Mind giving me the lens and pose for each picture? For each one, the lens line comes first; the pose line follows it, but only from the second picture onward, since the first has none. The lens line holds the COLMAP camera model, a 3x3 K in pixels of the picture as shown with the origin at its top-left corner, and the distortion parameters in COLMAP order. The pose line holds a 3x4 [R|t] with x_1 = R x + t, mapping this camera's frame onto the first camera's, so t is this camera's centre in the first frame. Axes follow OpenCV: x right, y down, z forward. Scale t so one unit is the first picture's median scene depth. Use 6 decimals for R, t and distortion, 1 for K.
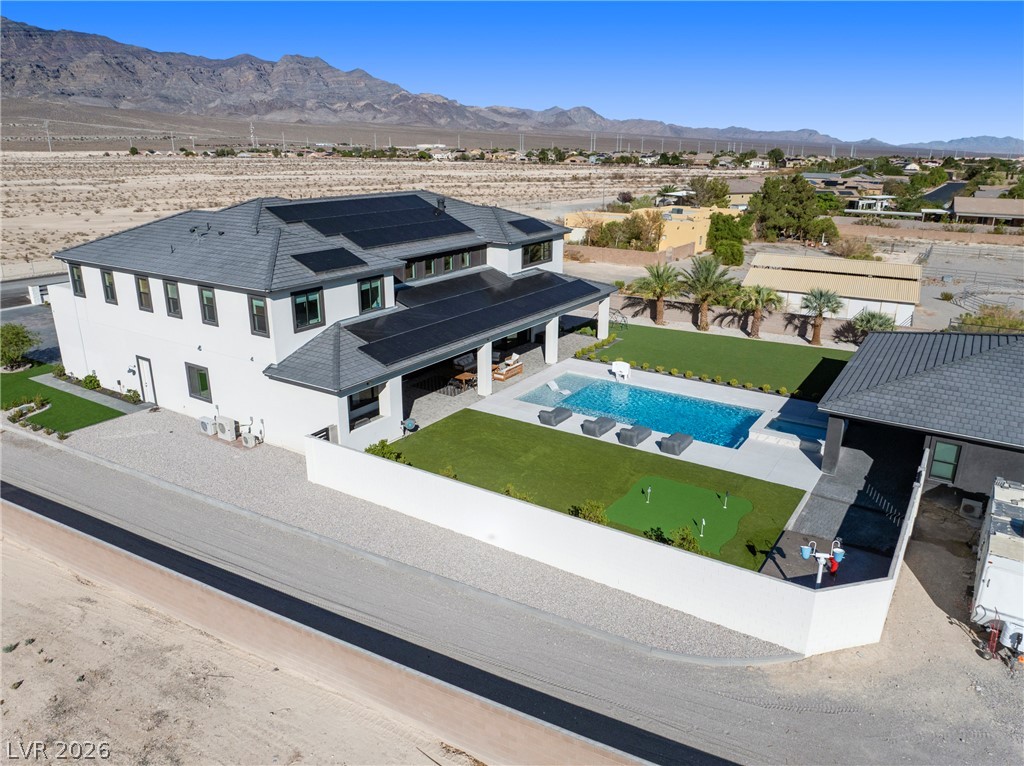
lens RADIAL K [[721.9, 0, 512.0], [0, 721.9, 383.0], [0, 0, 1]] dist [-0.048459, 0.026097]
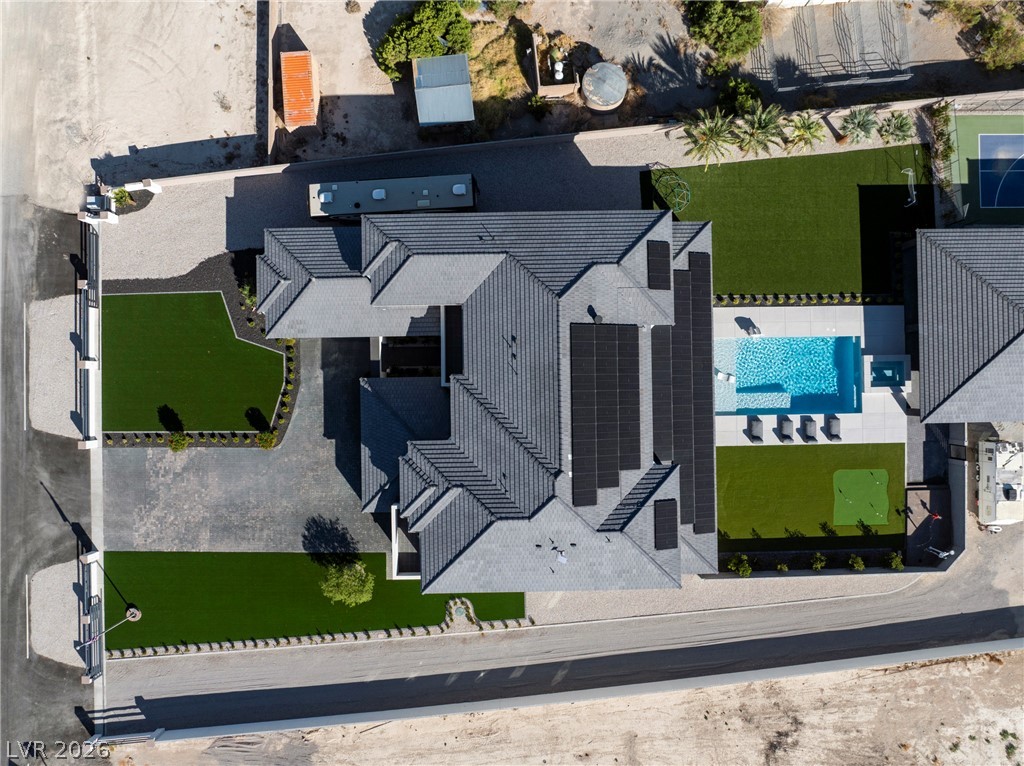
lens RADIAL K [[706.4, 0, 517.8], [0, 706.4, 384.6], [0, 0, 1]] dist [-0.050747, 0.024412]
pose [[0.826743, -0.562561, 0.004536, -0.289883], [0.176265, 0.266680, 0.947530, -1.383426], [-0.534253, -0.782564, 0.319636, 0.767288]]
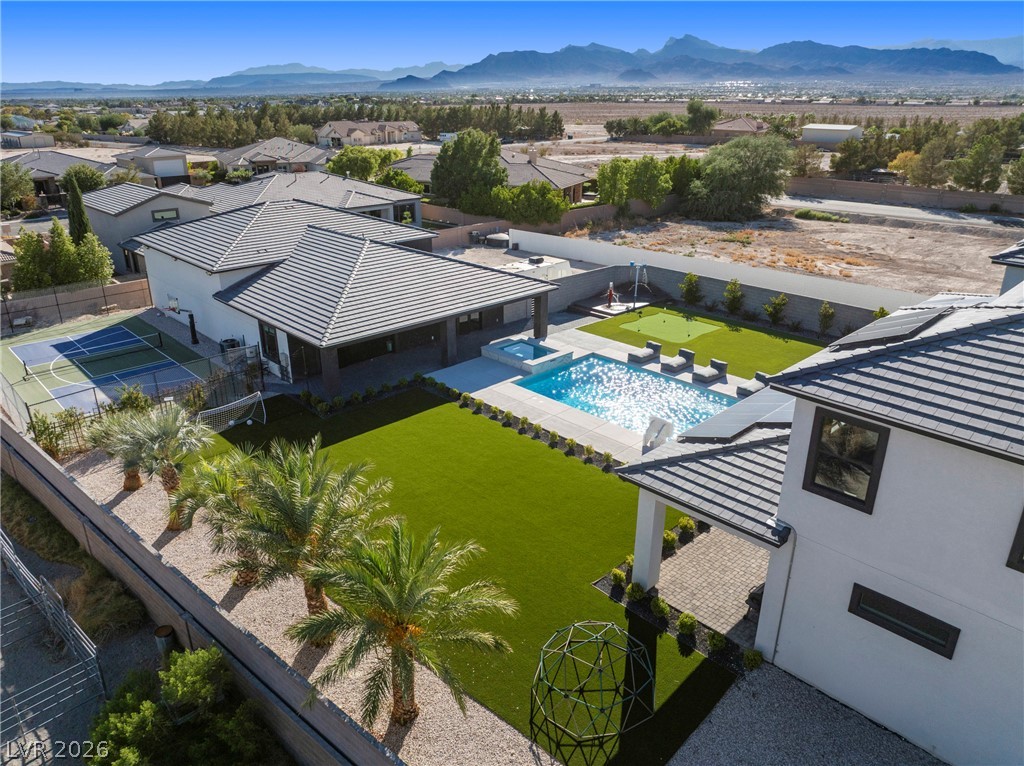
lens RADIAL K [[721.9, 0, 512.0], [0, 721.9, 383.0], [0, 0, 1]] dist [-0.048459, 0.026097]
pose [[-0.975243, -0.088503, 0.202655, 0.159701], [0.064344, 0.763203, 0.642948, -0.516978], [-0.211569, 0.640070, -0.738613, 1.555389]]
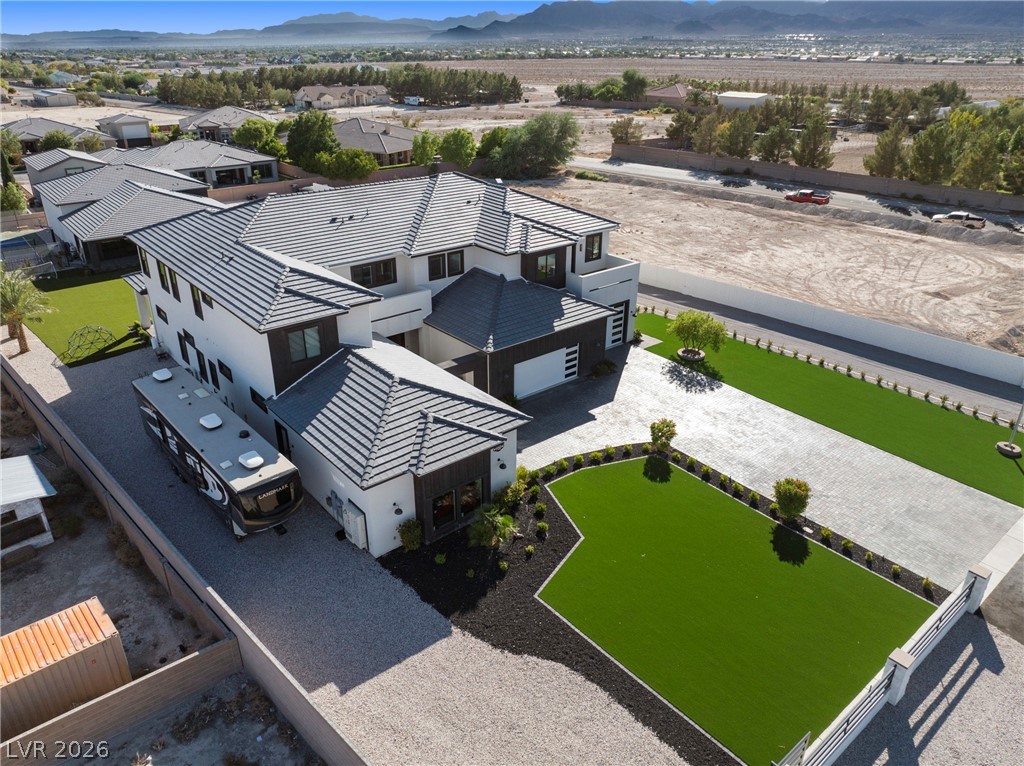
lens RADIAL K [[721.9, 0, 512.0], [0, 721.9, 383.0], [0, 0, 1]] dist [-0.048459, 0.026097]
pose [[-0.957452, -0.132814, 0.256214, -0.790387], [0.081653, 0.726860, 0.681915, -0.809126], [-0.276799, 0.673821, -0.685089, 2.000946]]
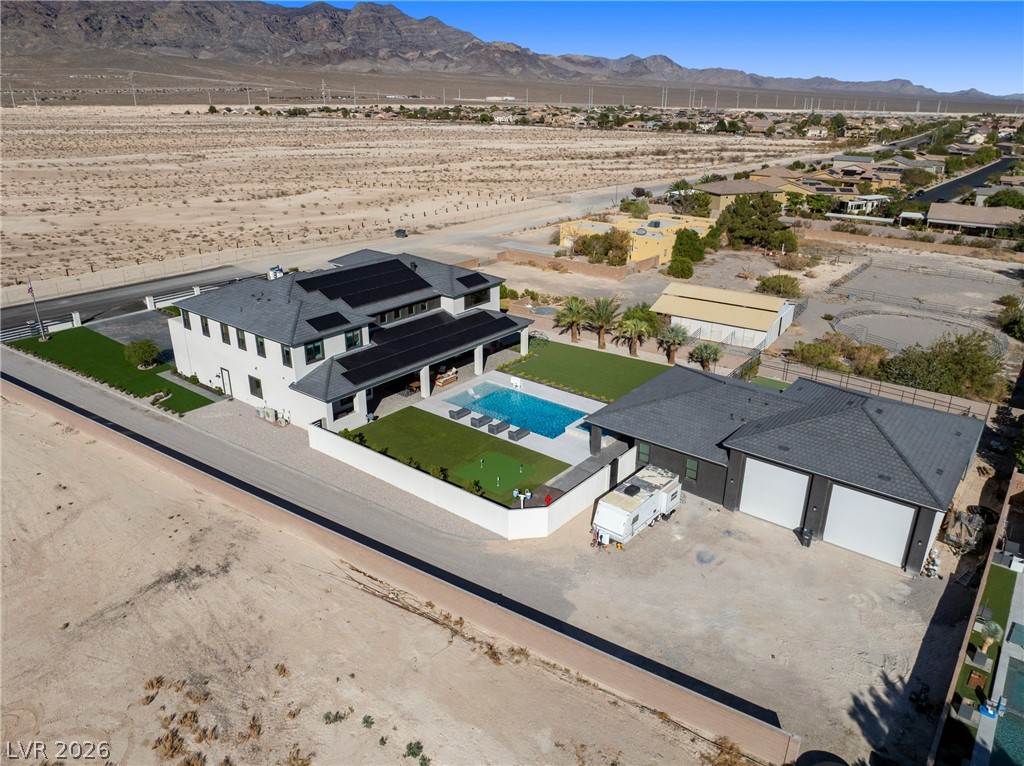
lens RADIAL K [[721.9, 0, 512.0], [0, 721.9, 383.0], [0, 0, 1]] dist [-0.048459, 0.026097]
pose [[0.995473, 0.036451, -0.087778, 0.290958], [-0.030820, 0.997431, 0.064670, -0.123022], [0.089910, -0.061672, 0.994039, -0.587310]]
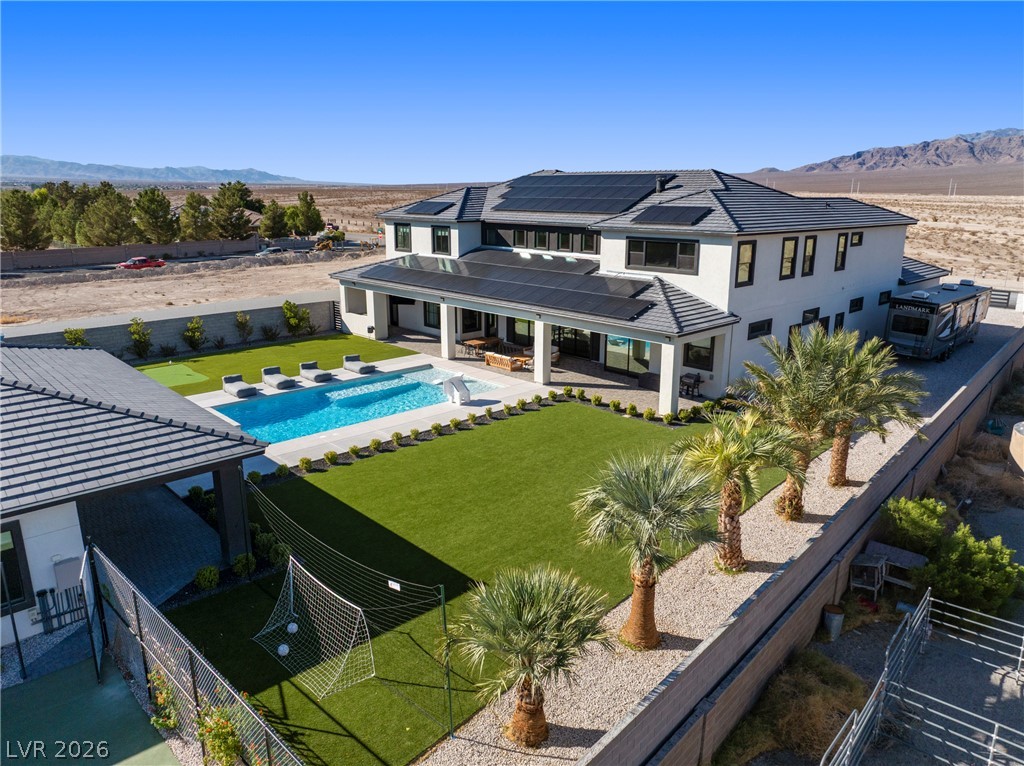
lens RADIAL K [[721.9, 0, 512.0], [0, 721.9, 383.0], [0, 0, 1]] dist [-0.048459, 0.026097]
pose [[-0.235075, 0.244649, -0.940684, 0.878567], [-0.310286, 0.898277, 0.311160, -0.284974], [0.921120, 0.365027, -0.135251, 1.195486]]
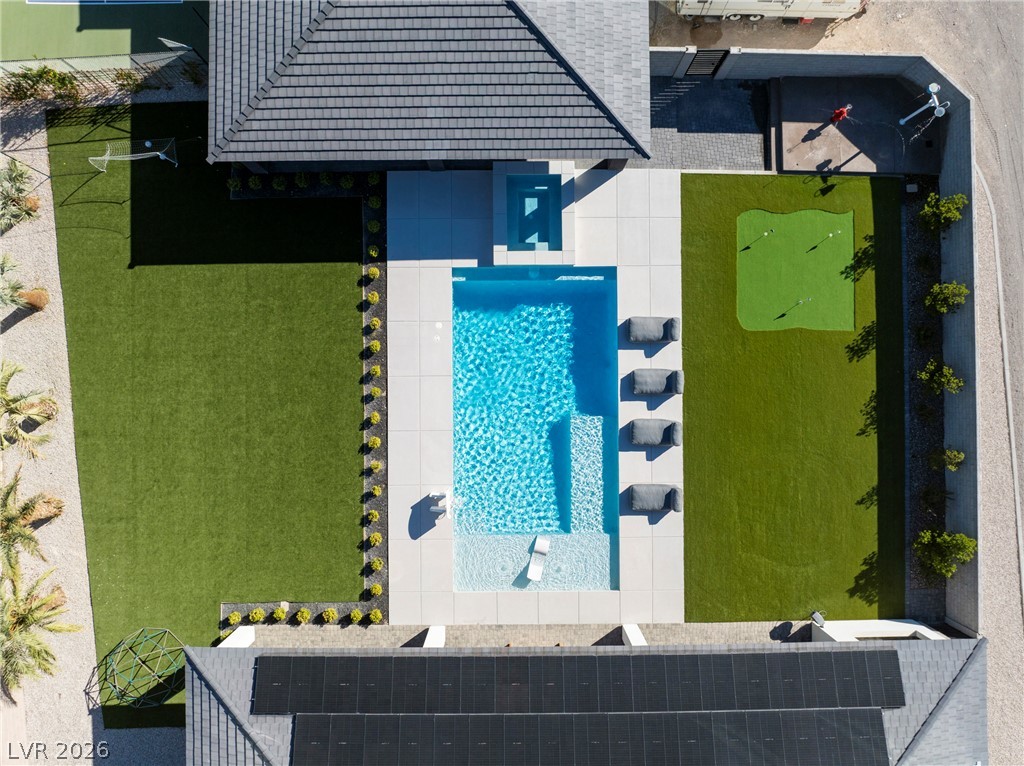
lens RADIAL K [[706.4, 0, 517.8], [0, 706.4, 384.6], [0, 0, 1]] dist [-0.050747, 0.024412]
pose [[-0.554665, -0.832070, -0.002313, 0.213139], [0.260013, -0.175966, 0.949436, -0.593239], [-0.790405, 0.526018, 0.313951, 0.726467]]
